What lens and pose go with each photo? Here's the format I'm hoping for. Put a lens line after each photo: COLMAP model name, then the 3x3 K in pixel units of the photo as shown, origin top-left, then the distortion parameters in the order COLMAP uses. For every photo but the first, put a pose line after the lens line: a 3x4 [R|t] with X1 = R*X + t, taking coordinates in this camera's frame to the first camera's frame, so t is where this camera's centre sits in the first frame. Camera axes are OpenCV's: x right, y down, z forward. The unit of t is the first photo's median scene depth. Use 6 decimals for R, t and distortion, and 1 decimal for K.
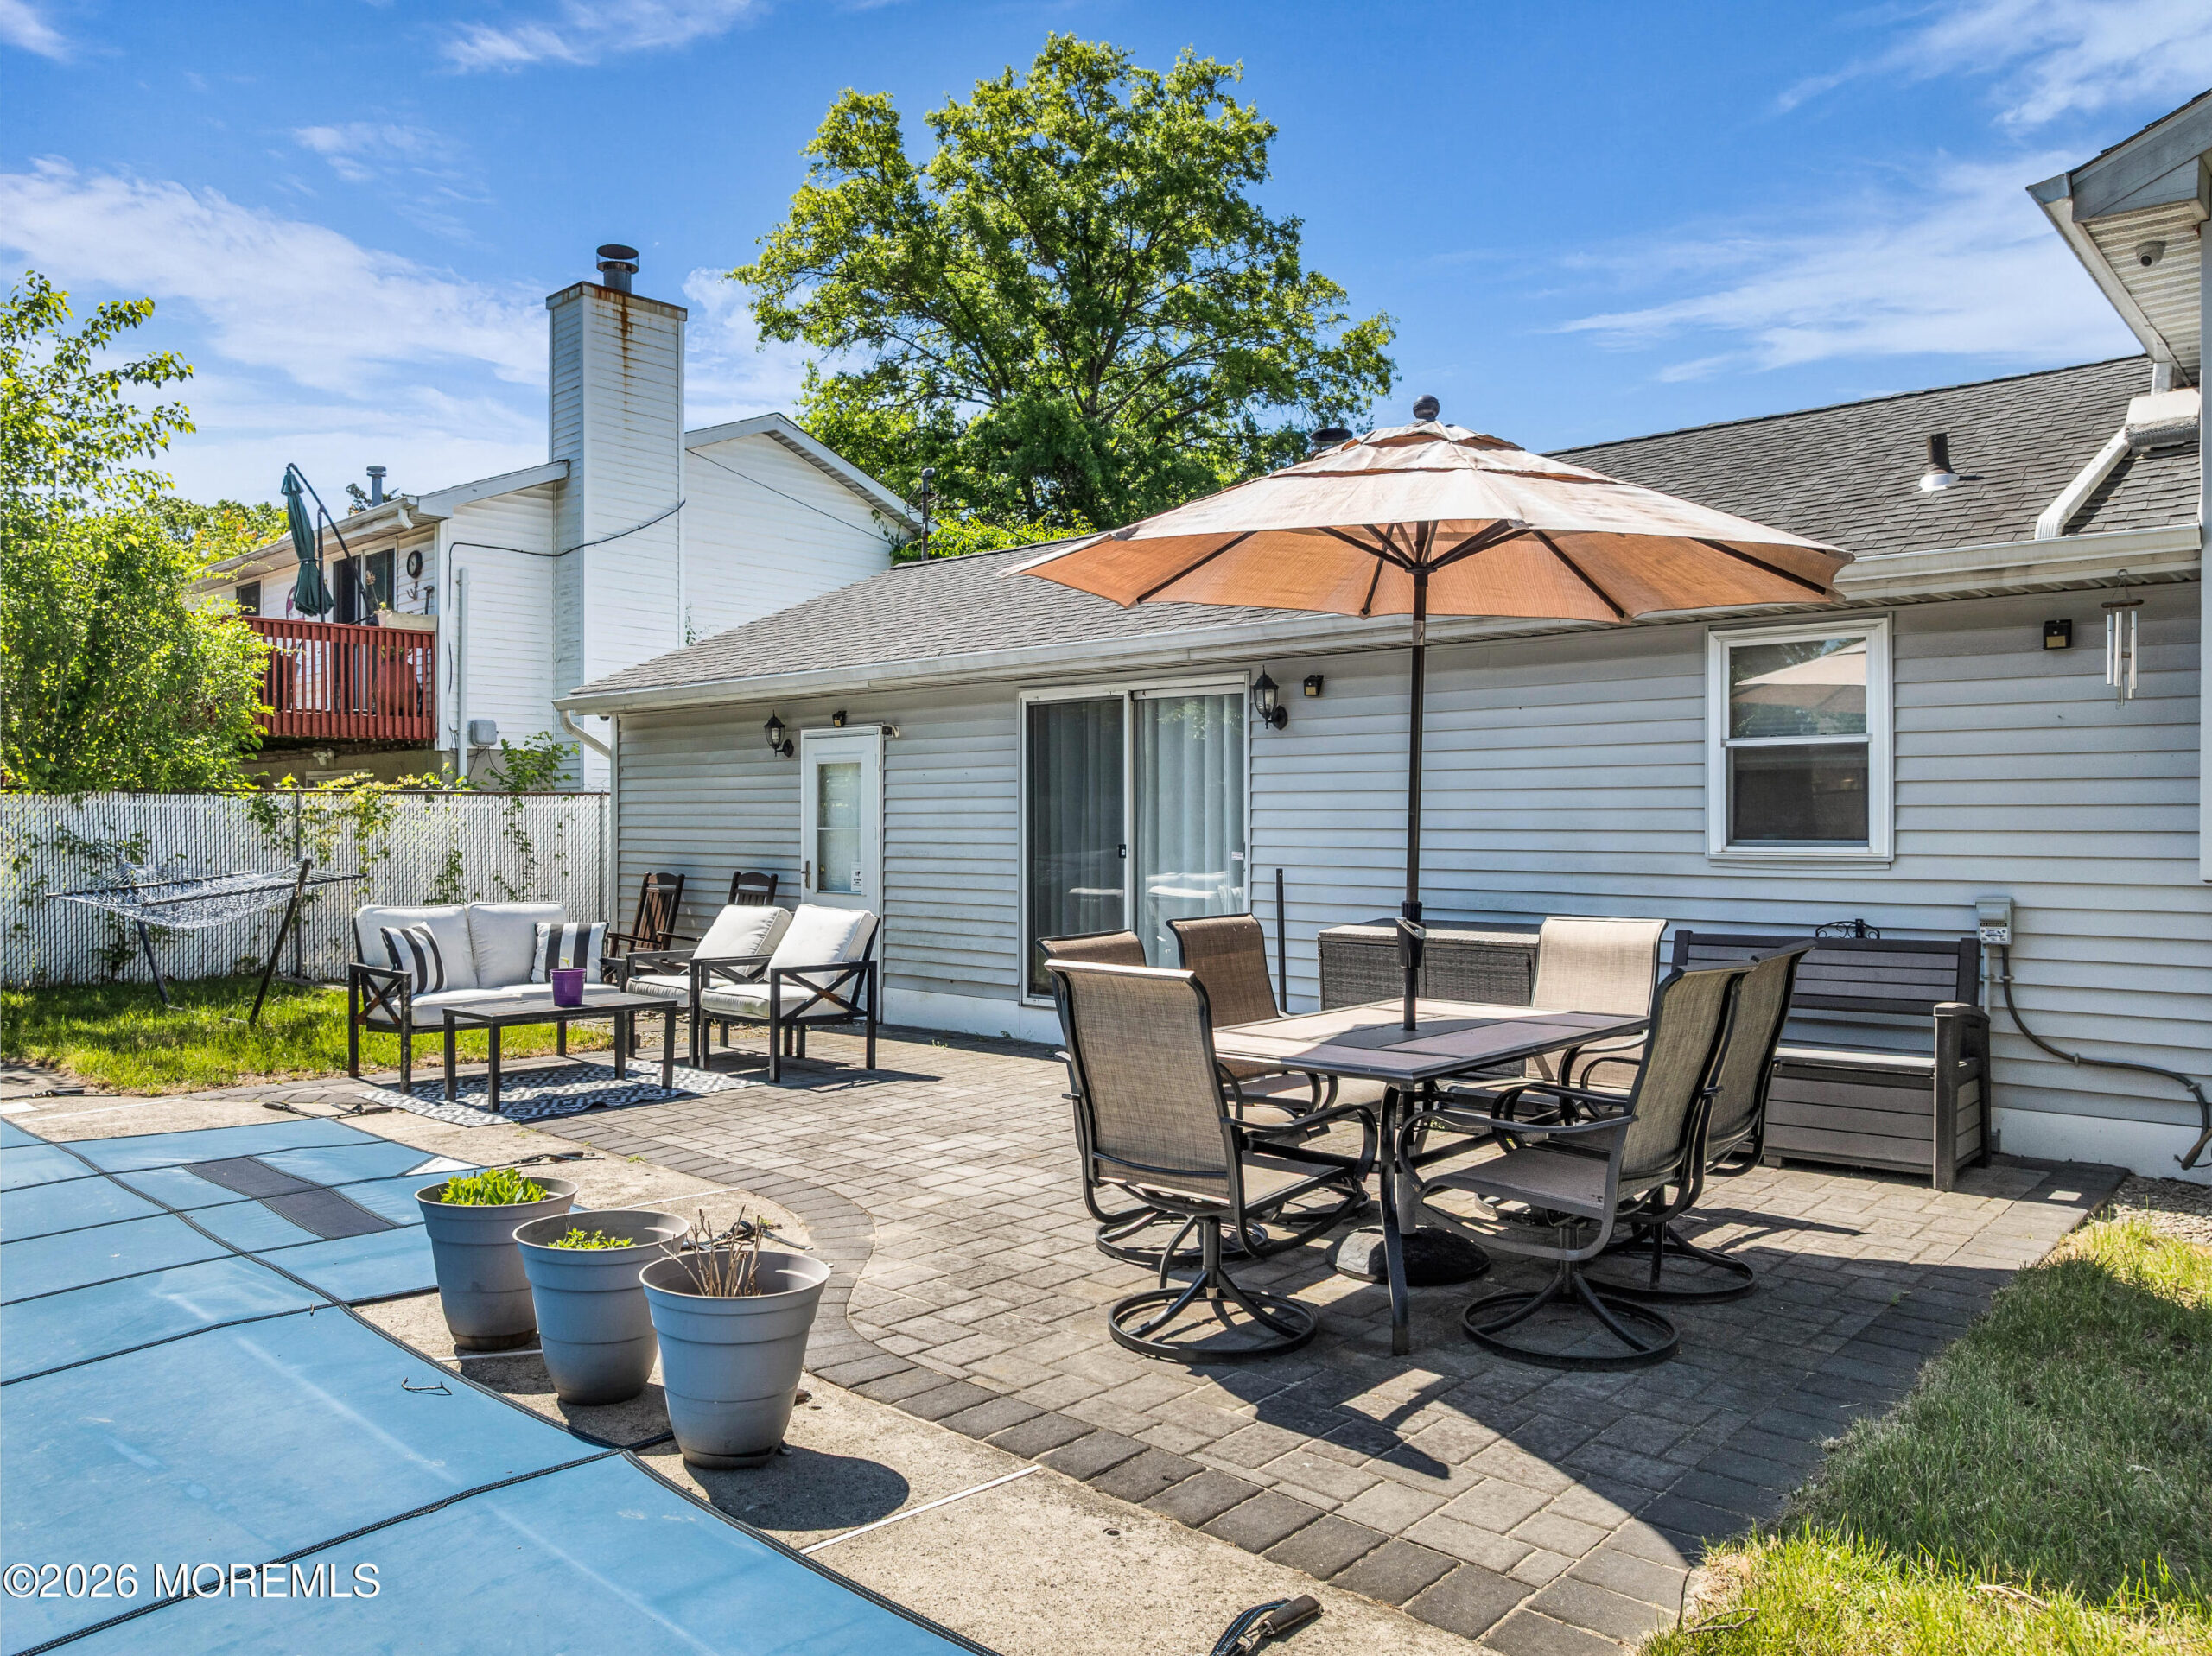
lens RADIAL K [[1557.9, 0, 1106.0], [0, 1557.9, 828.0], [0, 0, 1]] dist [-0.057798, 0.038182]
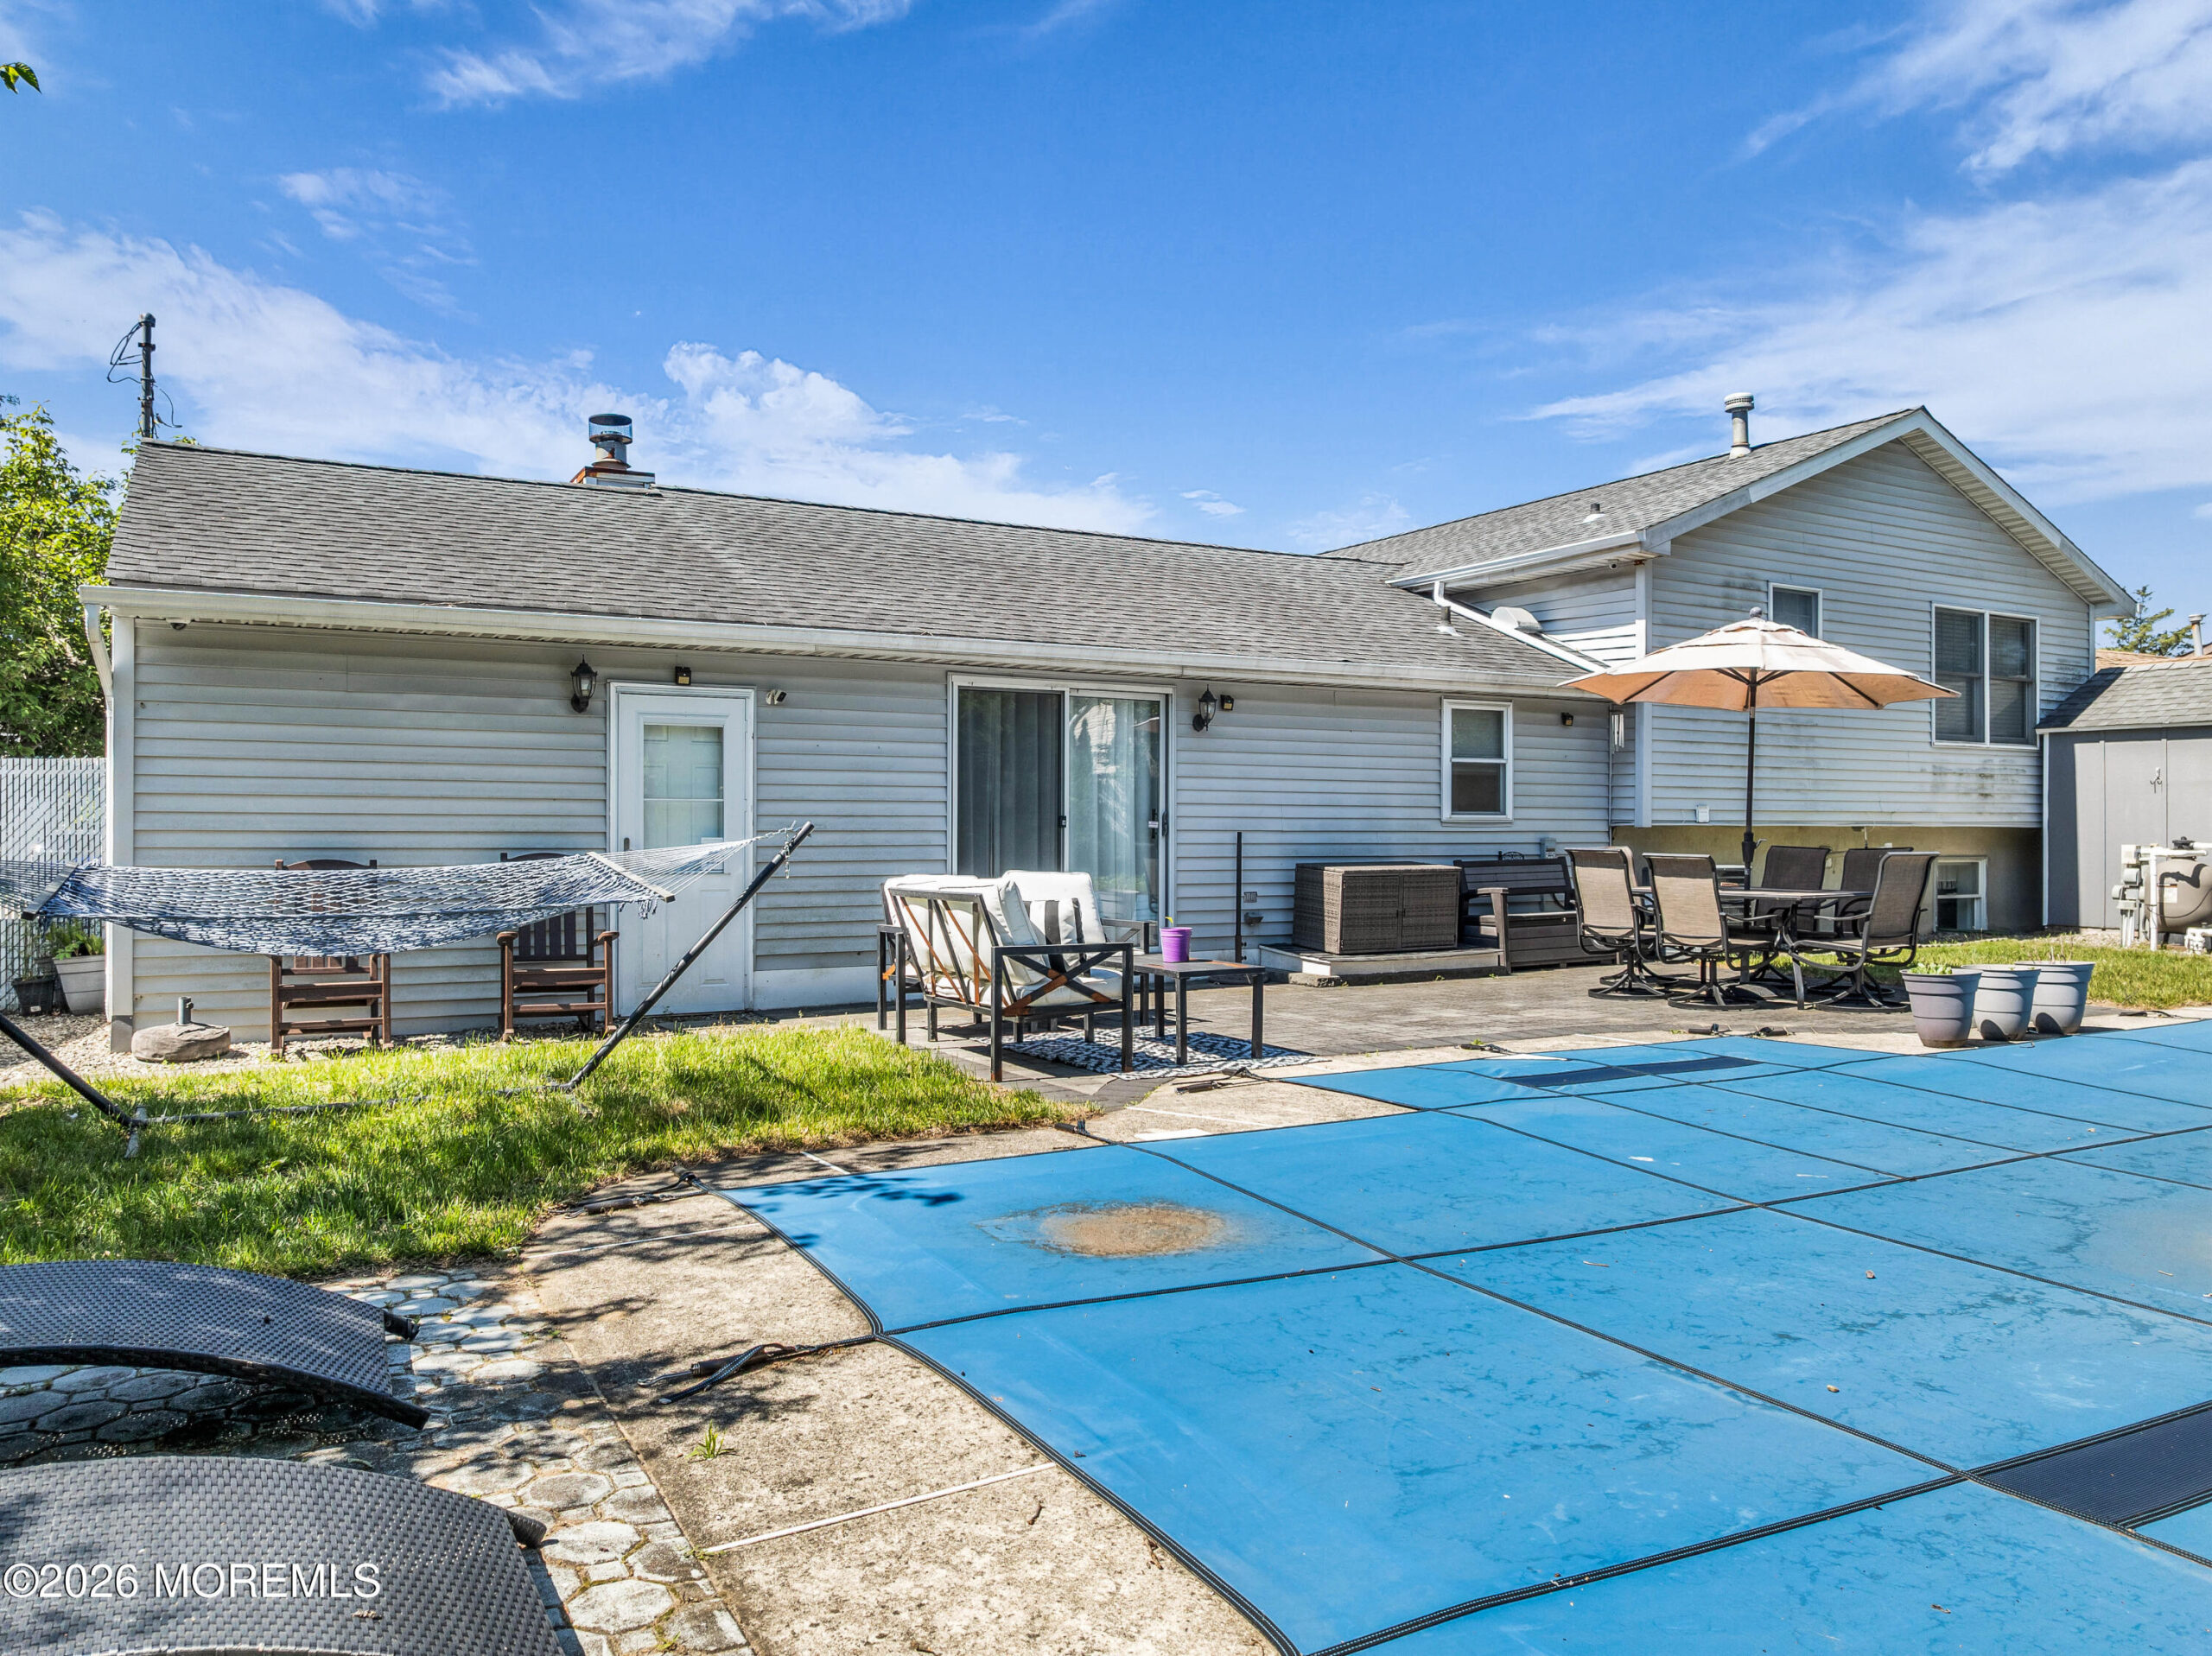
lens RADIAL K [[1557.9, 0, 1106.0], [0, 1557.9, 828.0], [0, 0, 1]] dist [-0.057798, 0.038182]
pose [[0.325229, -0.010139, 0.945581, -1.110884], [-0.005166, 0.999909, 0.012498, 0.004574], [-0.945621, -0.008950, 0.325147, 0.581096]]
